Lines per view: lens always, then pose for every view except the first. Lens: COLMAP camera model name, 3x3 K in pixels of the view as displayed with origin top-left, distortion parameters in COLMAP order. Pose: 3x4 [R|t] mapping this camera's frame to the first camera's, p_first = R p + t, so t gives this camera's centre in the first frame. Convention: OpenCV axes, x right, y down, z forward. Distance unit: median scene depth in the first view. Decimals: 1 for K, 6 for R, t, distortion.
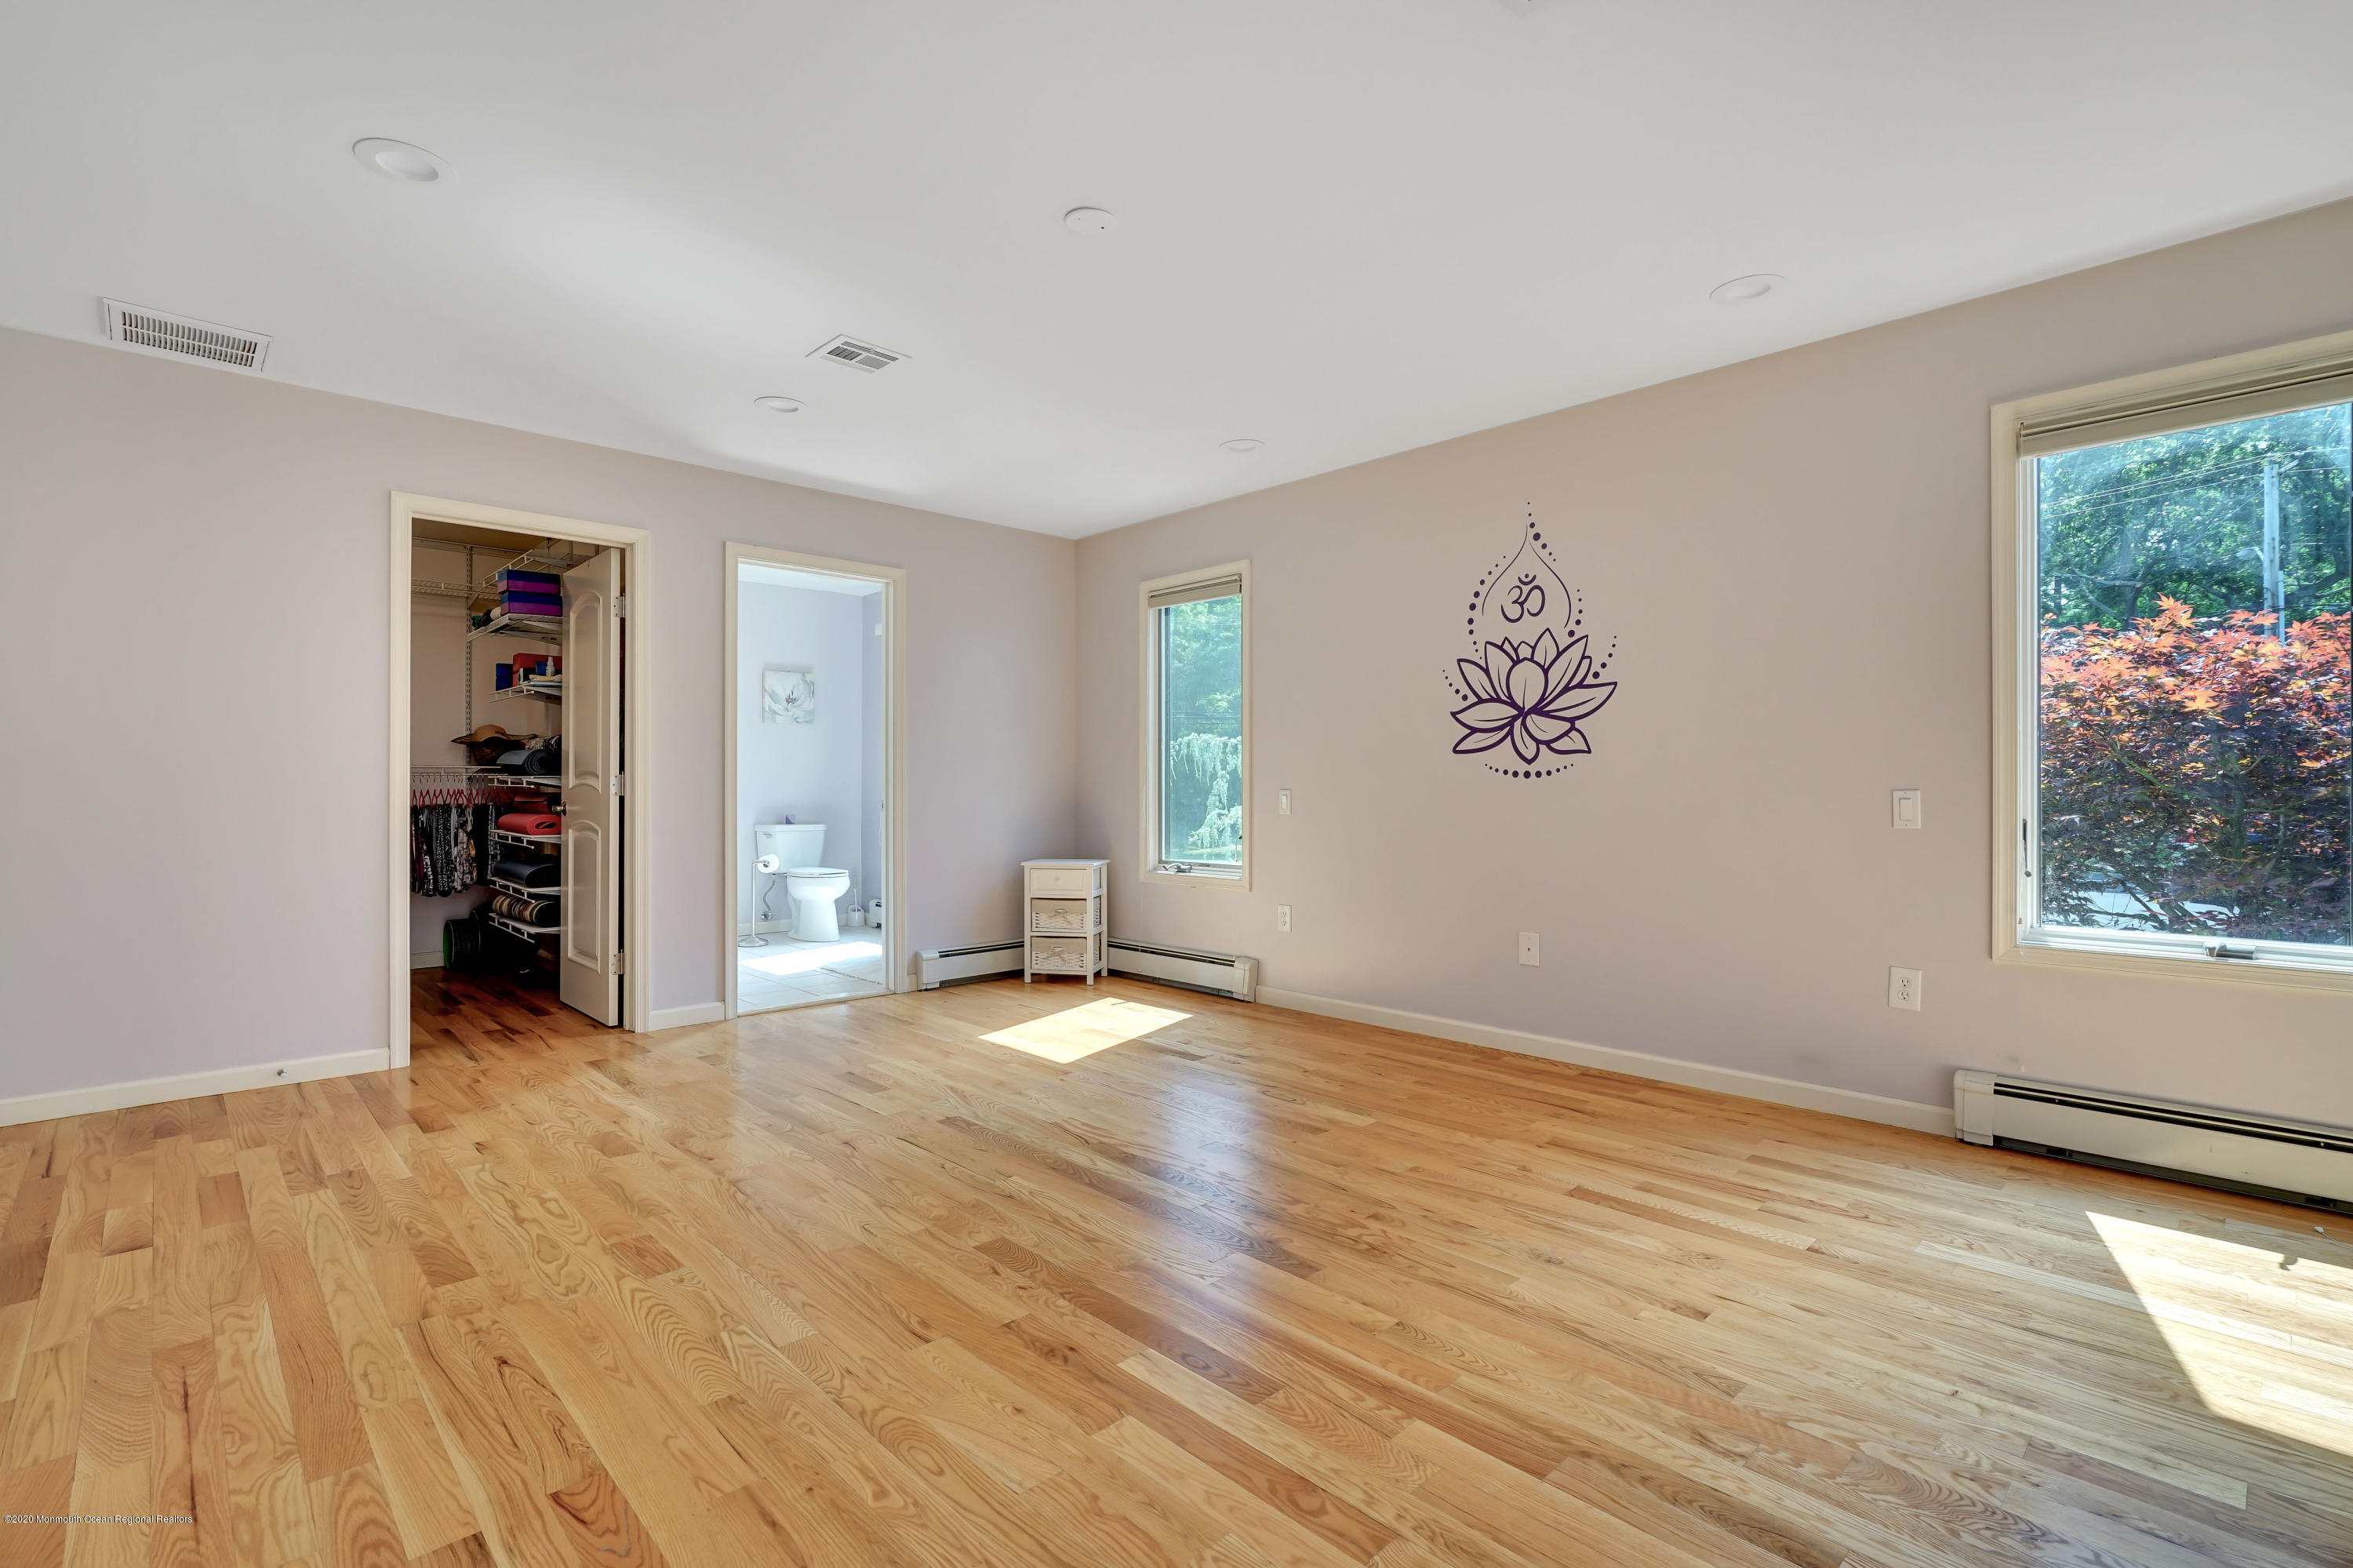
lens RADIAL K [[1076.2, 0, 1174.8], [0, 1076.2, 785.3], [0, 0, 1]] dist [-0.009972, 0.002501]
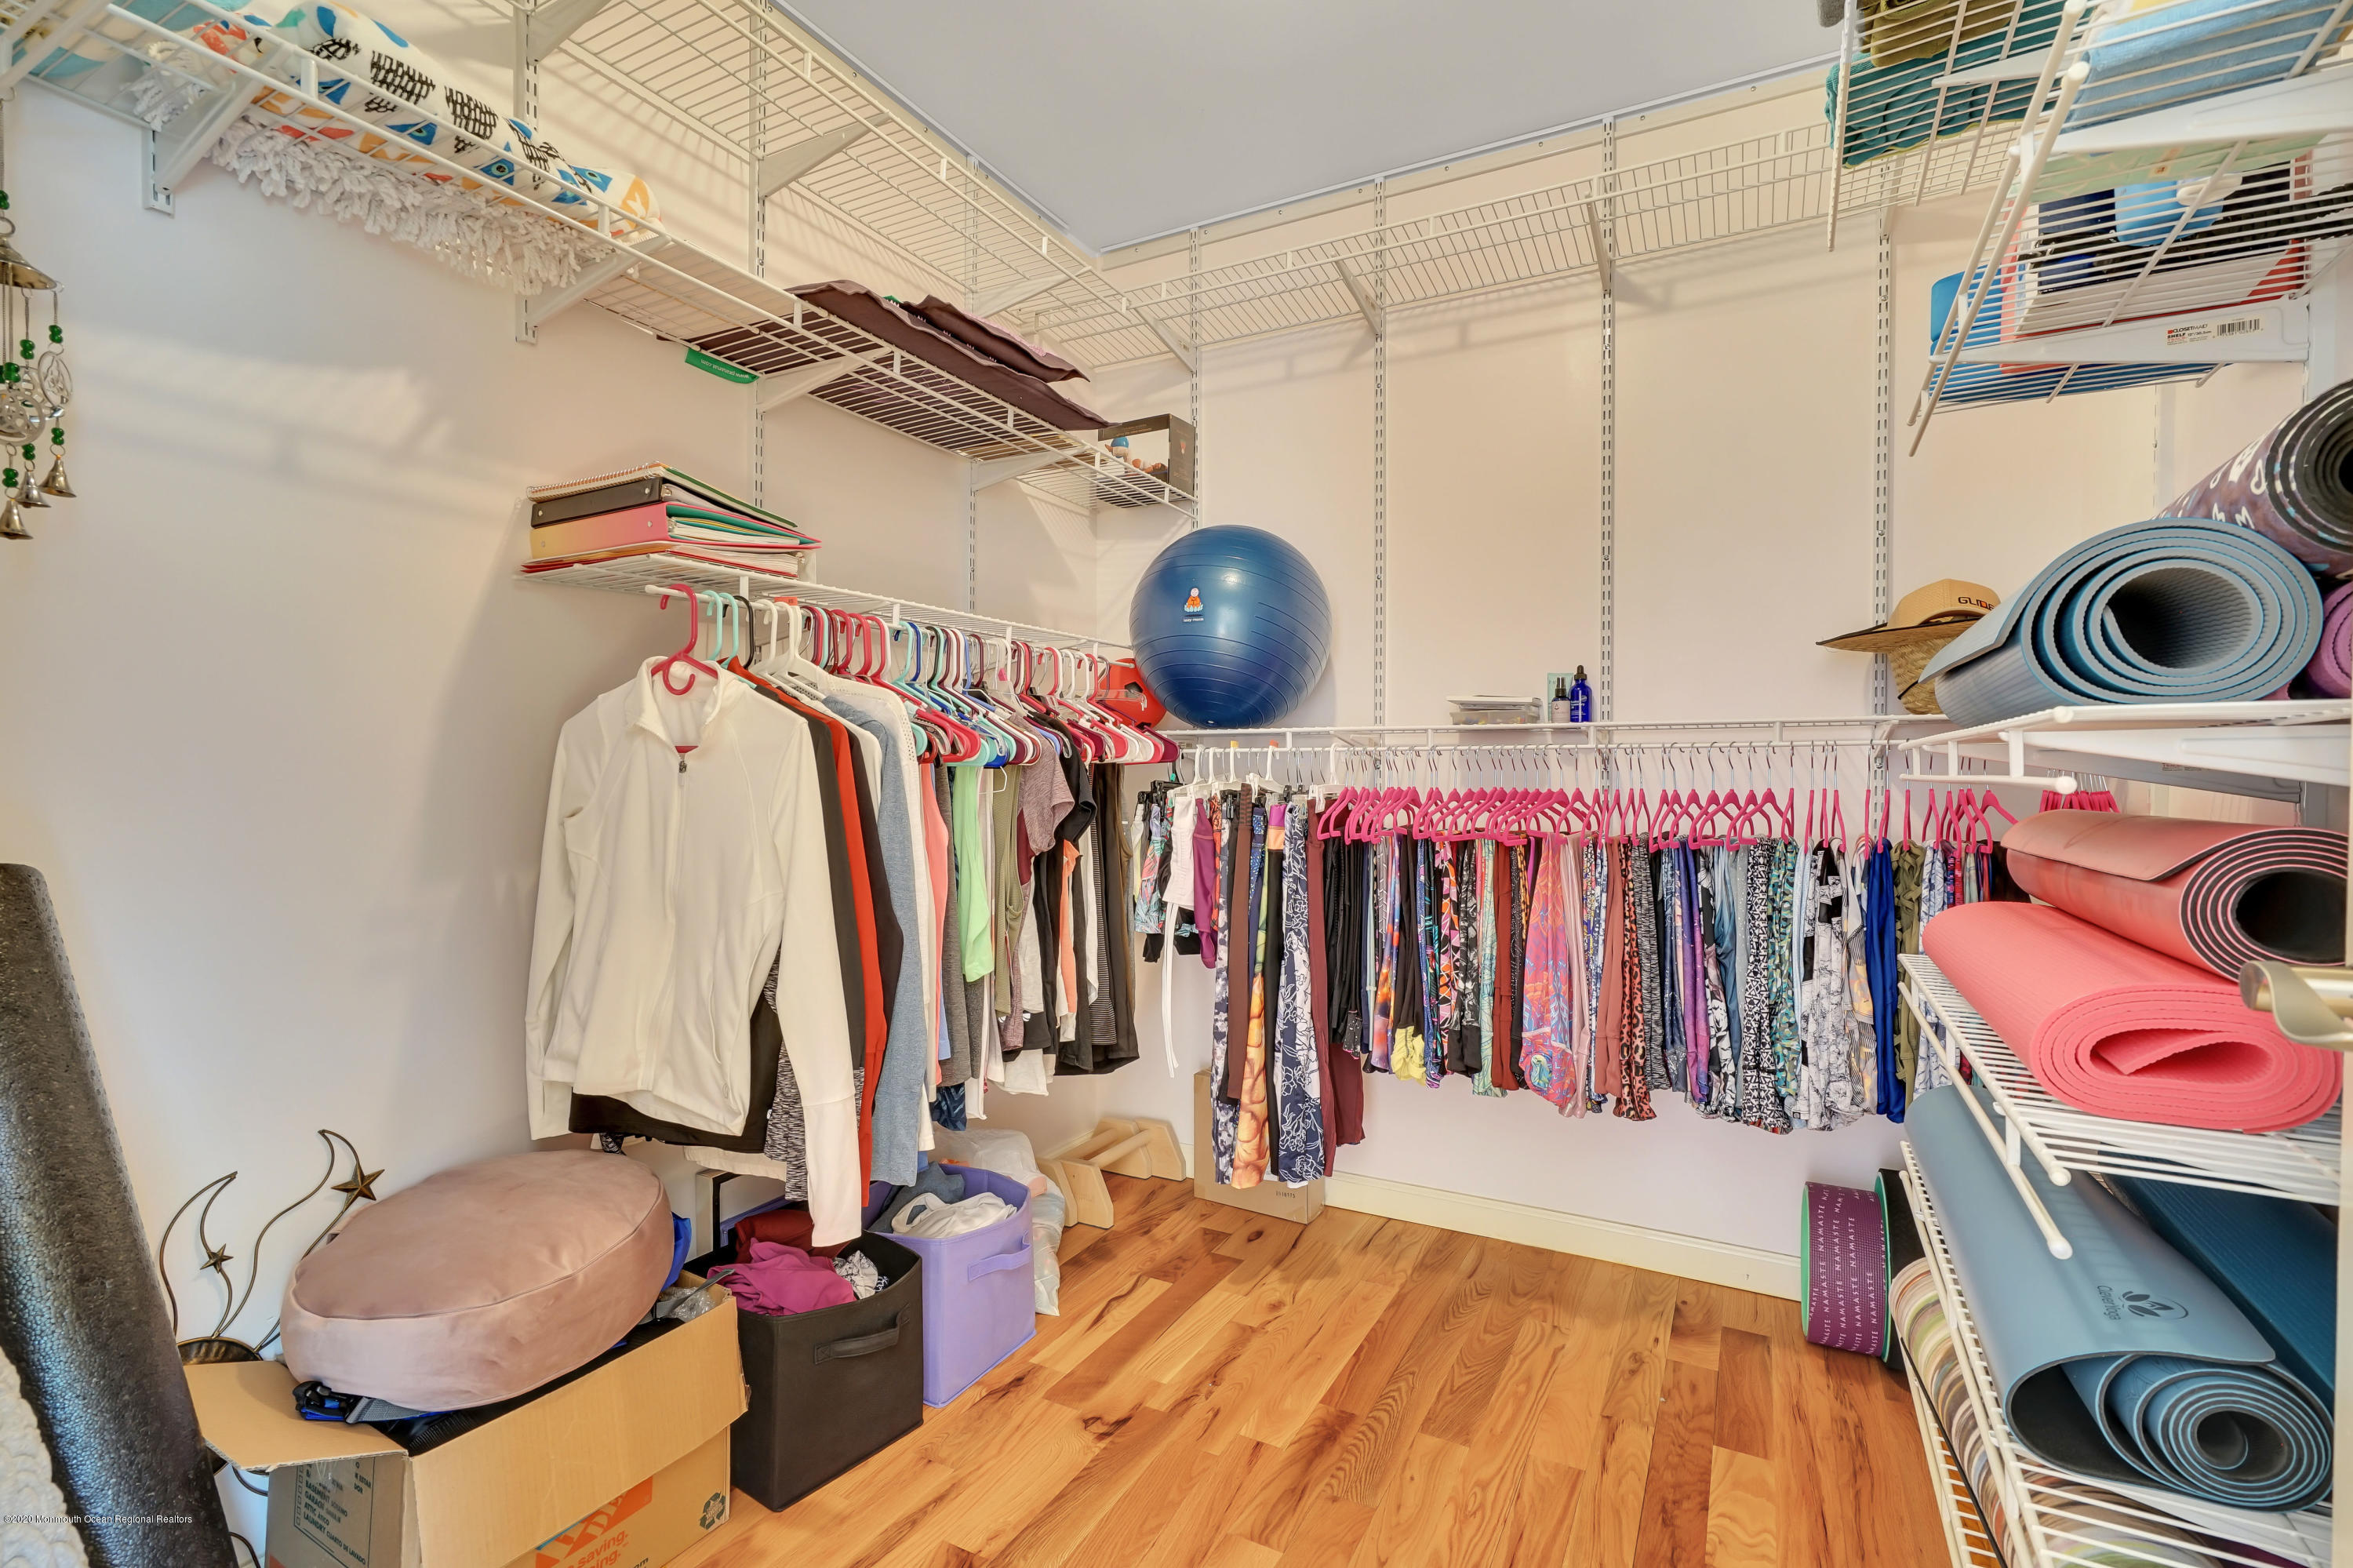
lens RADIAL K [[1076.2, 0, 1173.5], [0, 1076.2, 781.8], [0, 0, 1]] dist [-0.009972, 0.002501]
pose [[0.305205, 0.008655, -0.952247, -0.438046], [-0.001636, 0.999962, 0.008564, -0.001460], [0.952285, -0.001055, 0.305208, 0.738209]]
